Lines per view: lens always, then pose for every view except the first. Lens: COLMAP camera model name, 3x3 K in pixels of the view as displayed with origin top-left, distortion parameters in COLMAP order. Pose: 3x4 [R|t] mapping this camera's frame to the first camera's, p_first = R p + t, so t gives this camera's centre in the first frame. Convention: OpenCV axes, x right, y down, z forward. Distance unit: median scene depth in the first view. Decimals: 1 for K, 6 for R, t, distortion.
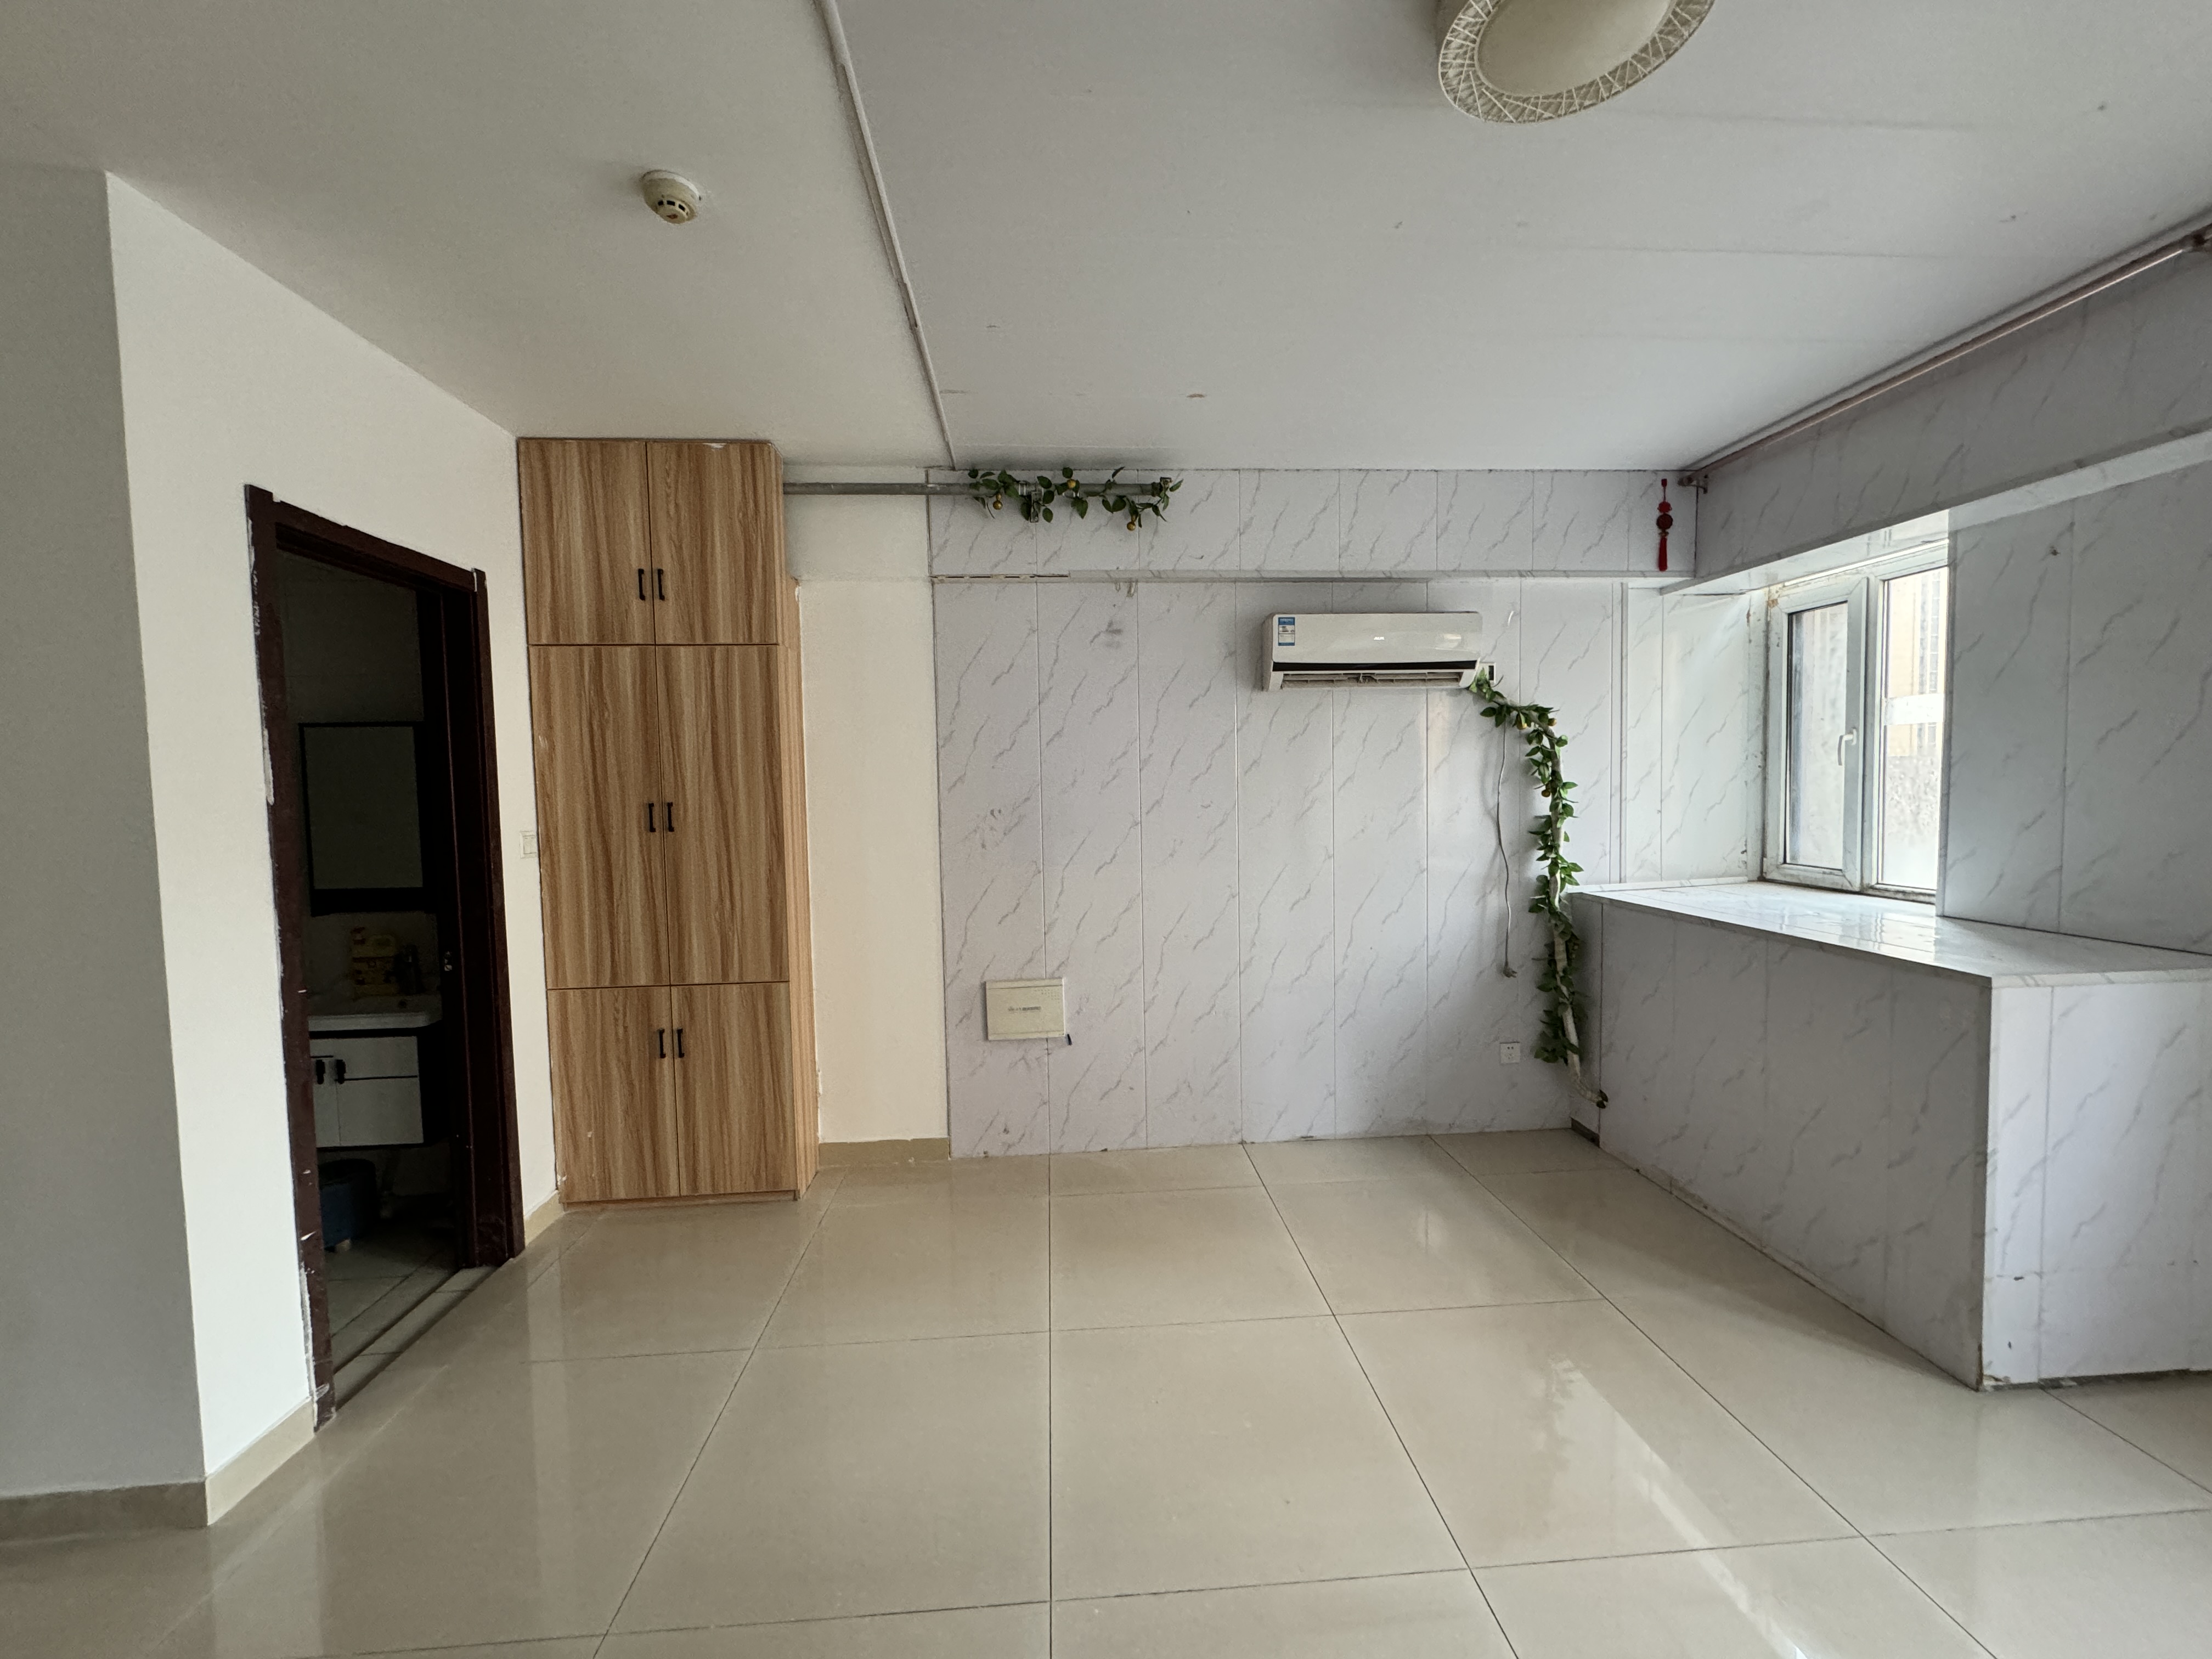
lens RADIAL K [[879.5, 0, 1100.1], [0, 879.5, 828.9], [0, 0, 1]] dist [-0.002803, -0.000188]
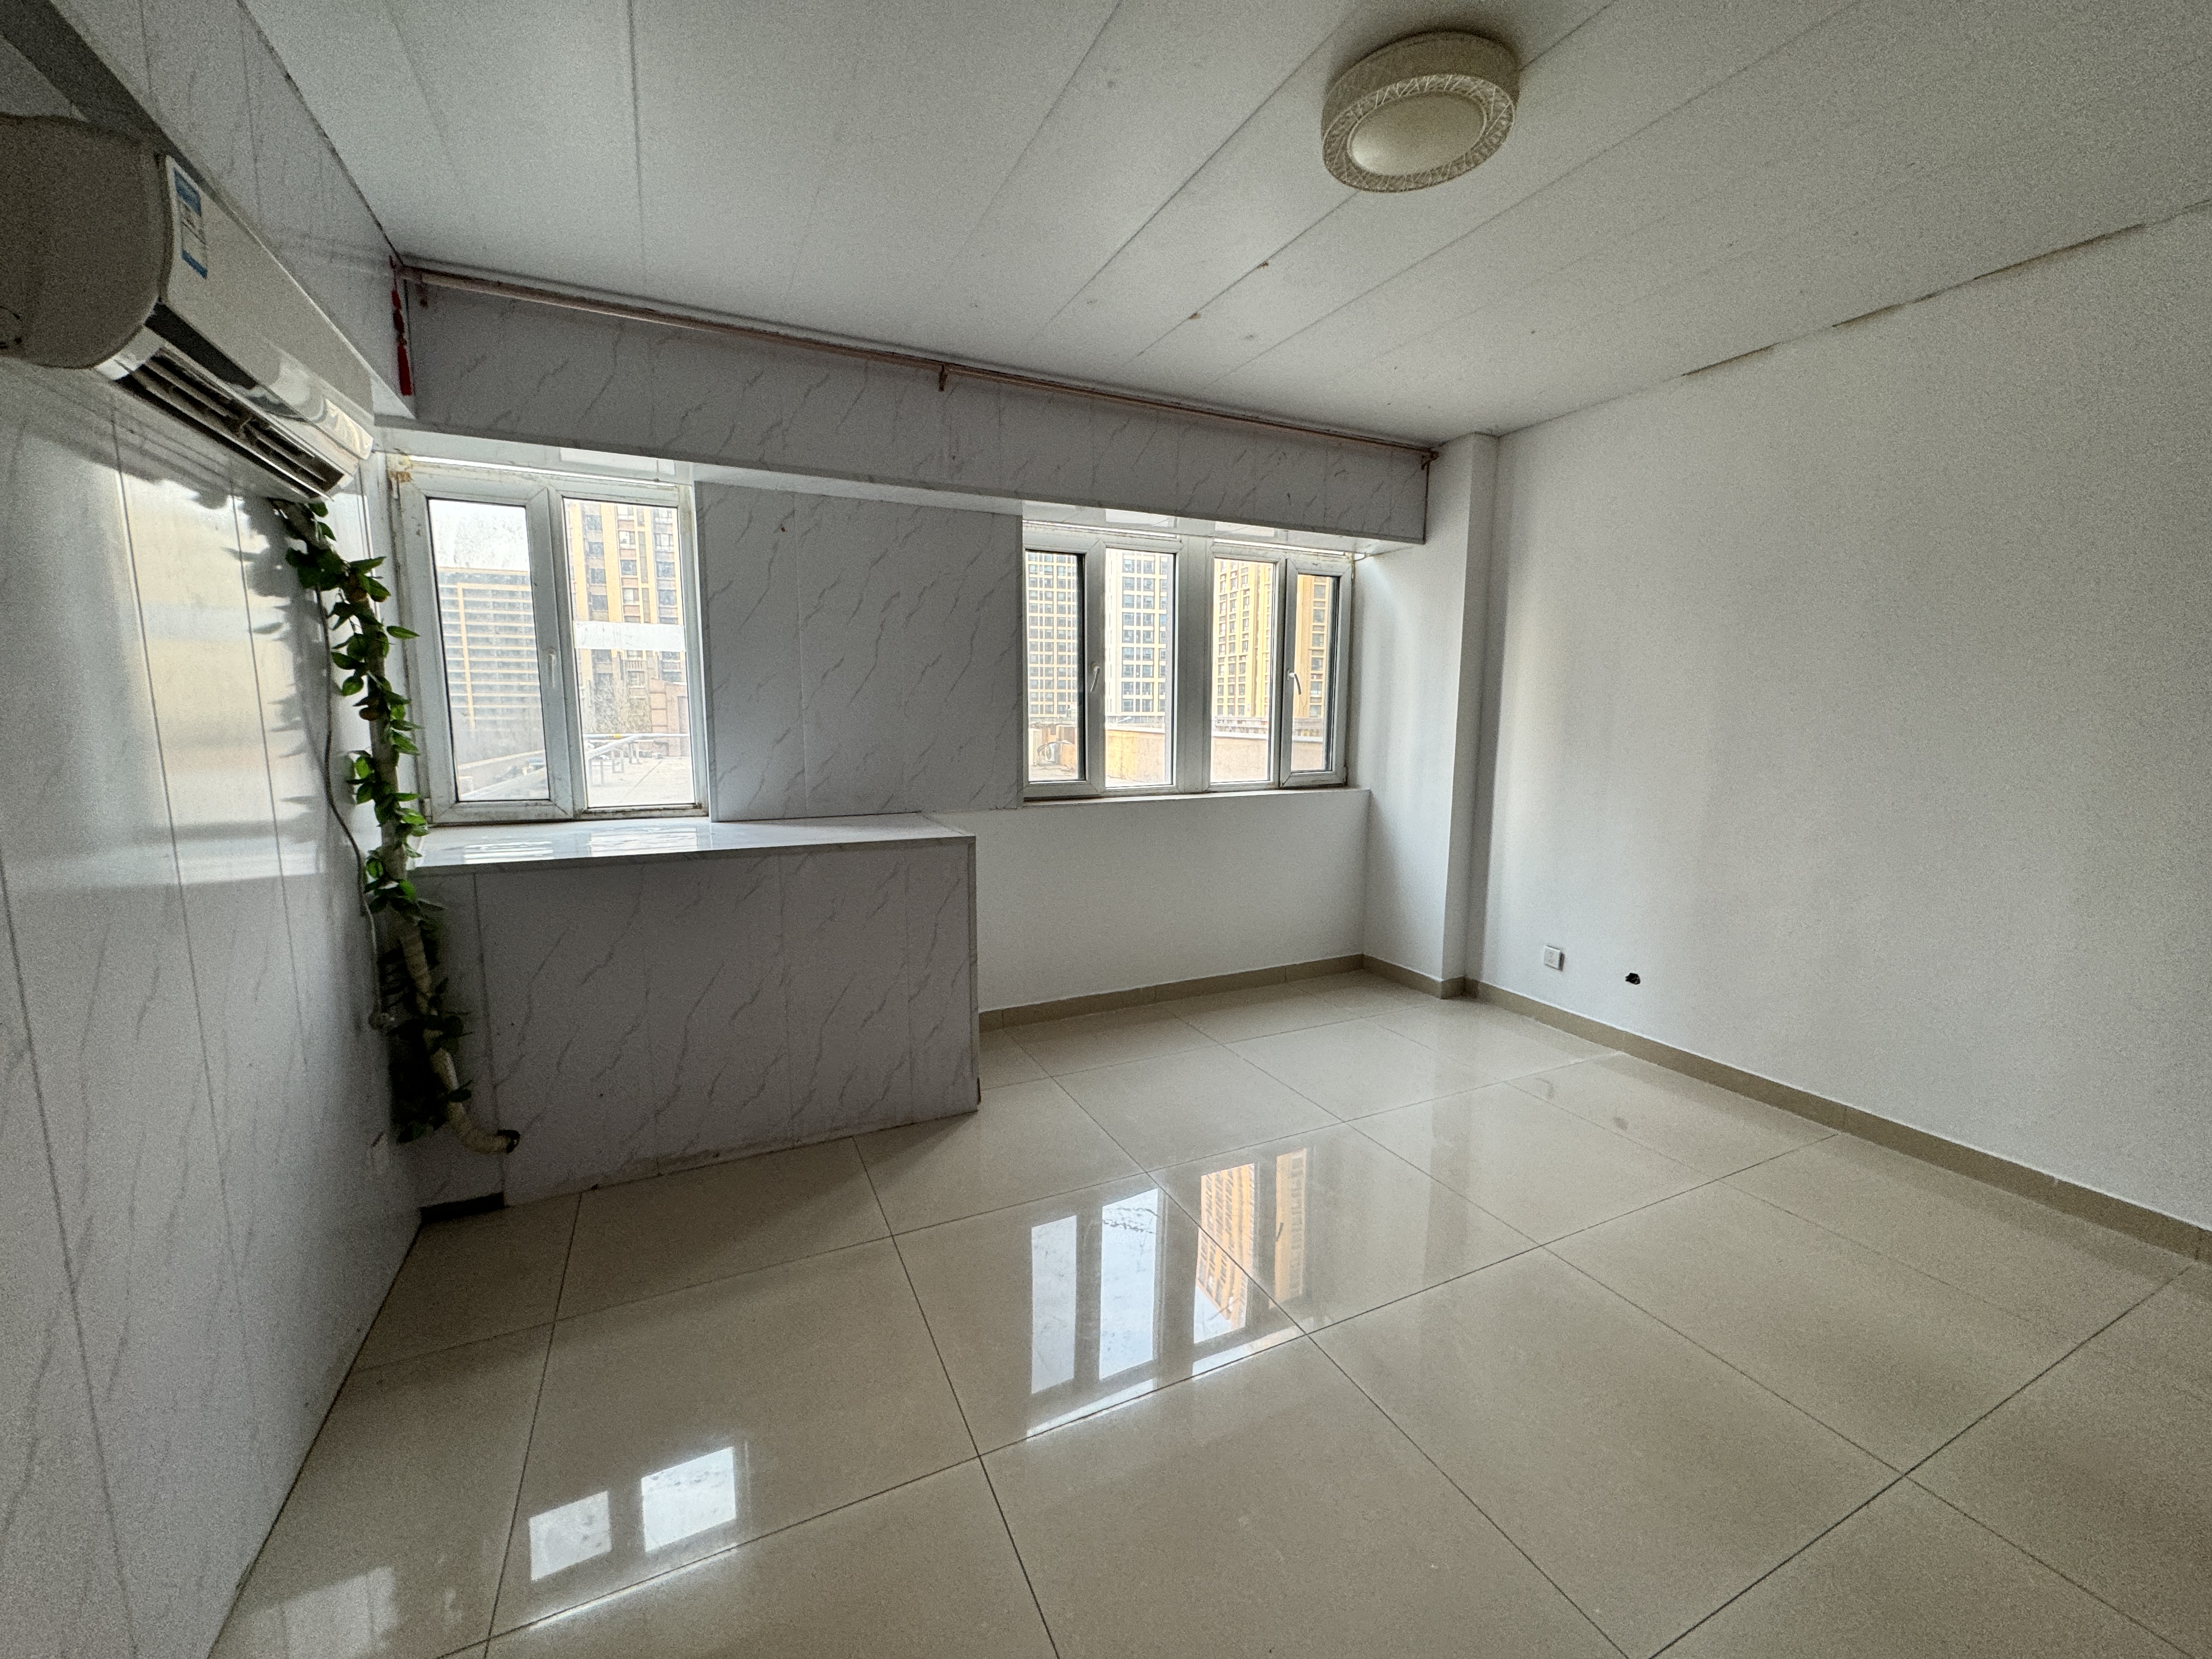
lens RADIAL K [[879.5, 0, 1114.9], [0, 879.5, 826.5], [0, 0, 1]] dist [-0.002803, -0.000188]
pose [[-0.378608, -0.103007, 0.919807, -0.255072], [0.051528, 0.989901, 0.132066, -0.017384], [-0.924122, 0.097397, -0.369477, 0.778897]]
